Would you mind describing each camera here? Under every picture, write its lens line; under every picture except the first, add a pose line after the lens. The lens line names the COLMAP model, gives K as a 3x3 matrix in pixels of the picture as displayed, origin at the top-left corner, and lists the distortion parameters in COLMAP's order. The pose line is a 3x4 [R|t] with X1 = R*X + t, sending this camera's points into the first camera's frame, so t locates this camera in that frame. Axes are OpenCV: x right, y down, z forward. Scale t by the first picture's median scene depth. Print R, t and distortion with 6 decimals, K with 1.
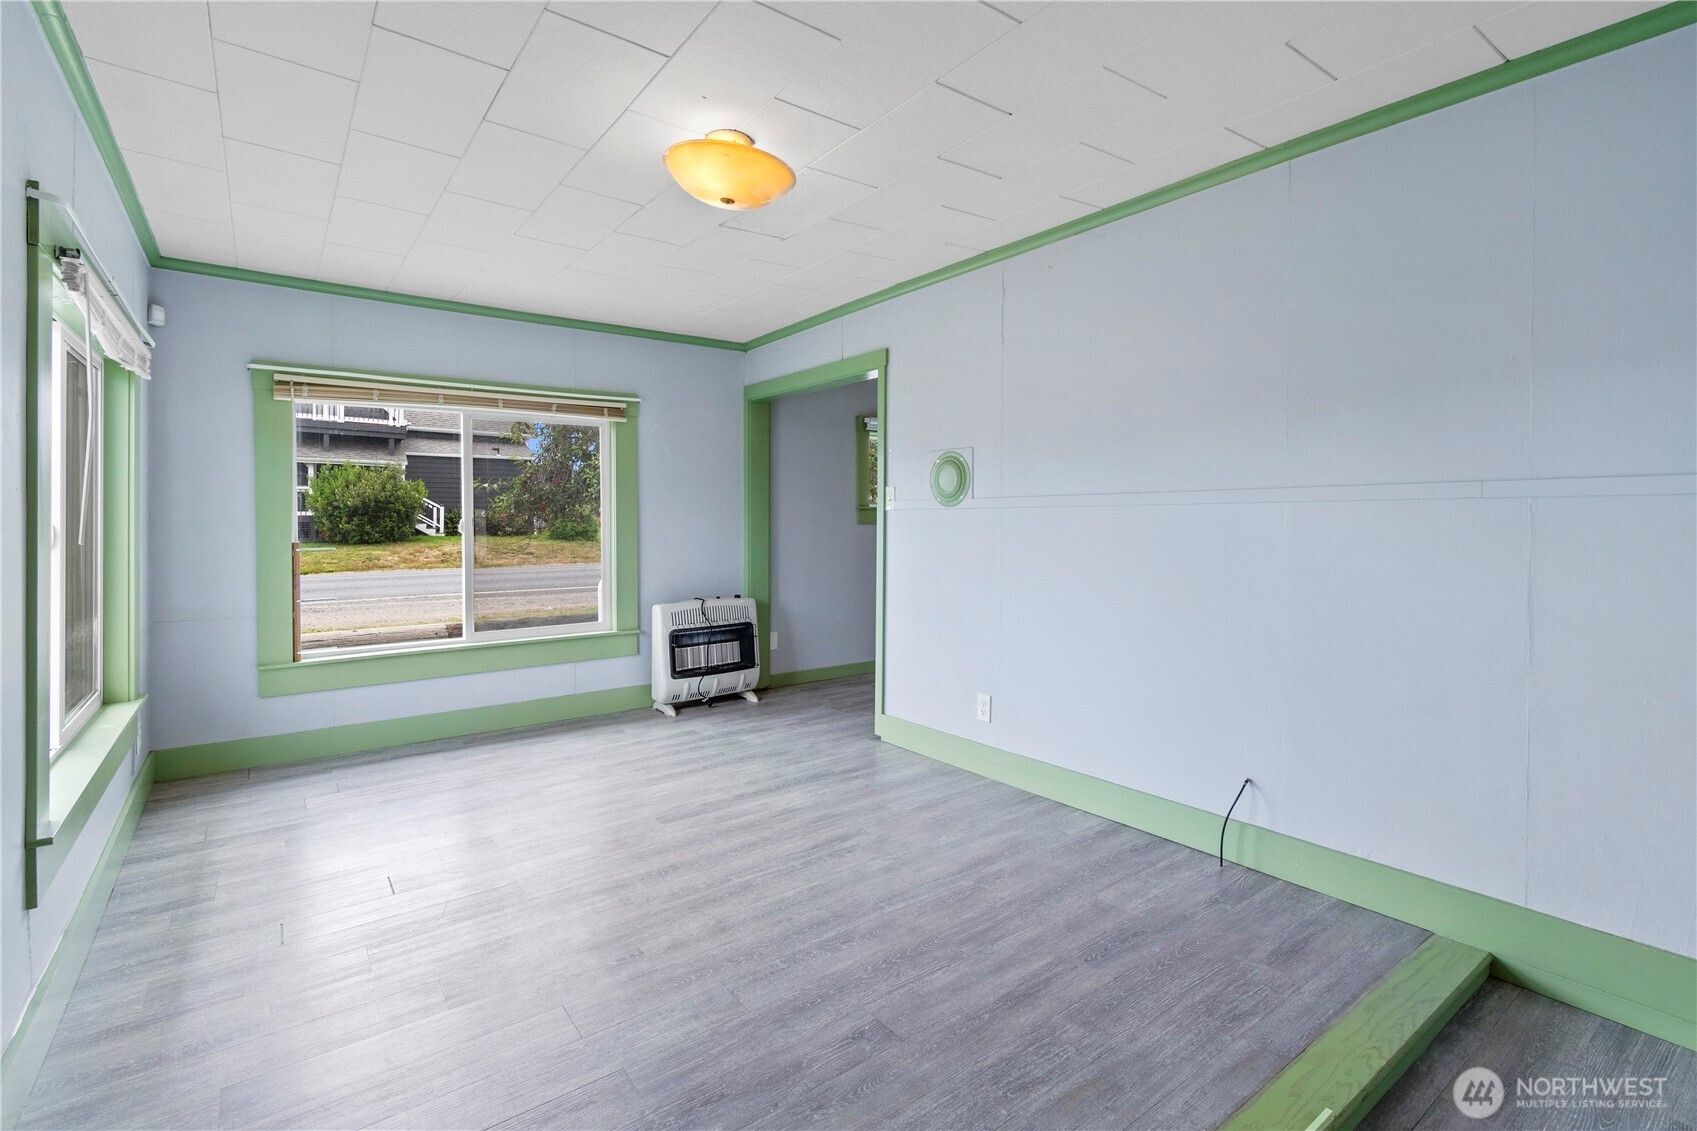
lens RADIAL K [[769.5, 0, 848.5], [0, 769.5, 522.0], [0, 0, 1]] dist [0.002121, -0.001504]
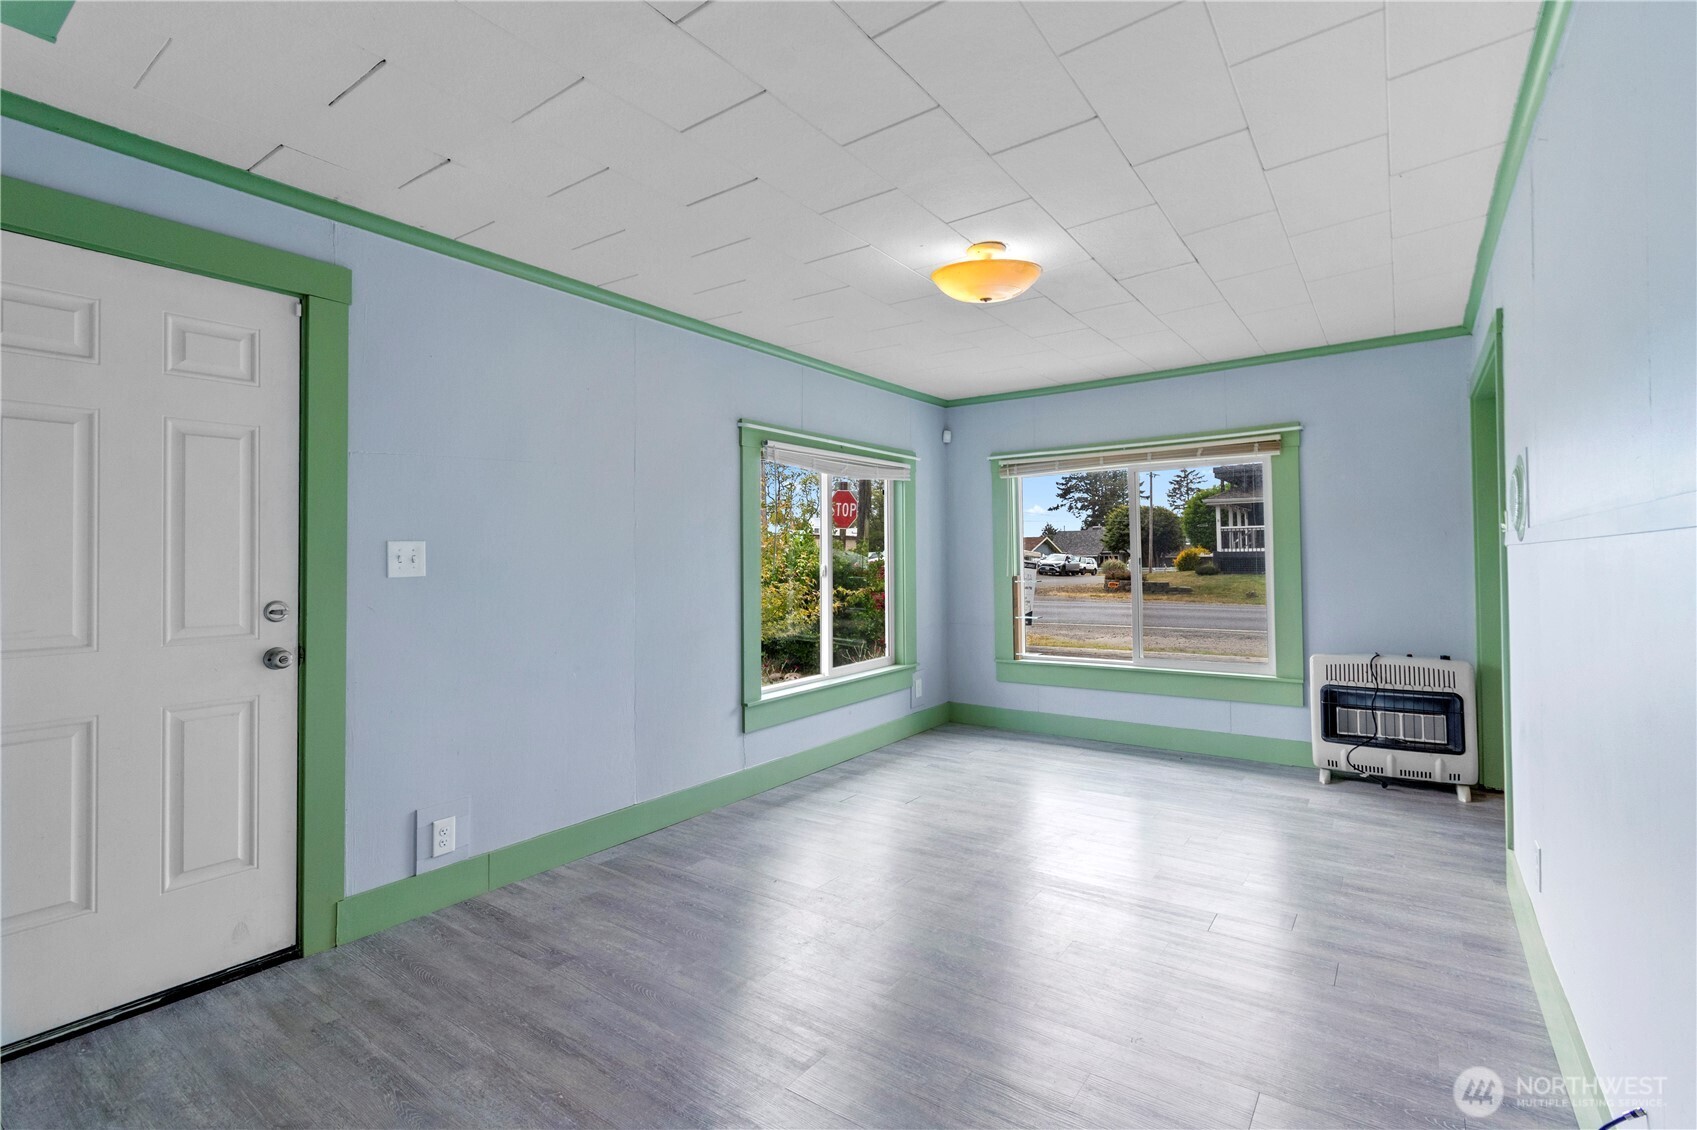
lens RADIAL K [[770.1, 0, 834.8], [0, 770.1, 537.4], [0, 0, 1]] dist [0.000294, -0.000597]
pose [[0.302425, -0.027670, -0.952771, 0.442111], [0.006094, 0.999614, -0.027096, -0.006761], [0.953154, 0.002388, 0.302477, 0.201453]]
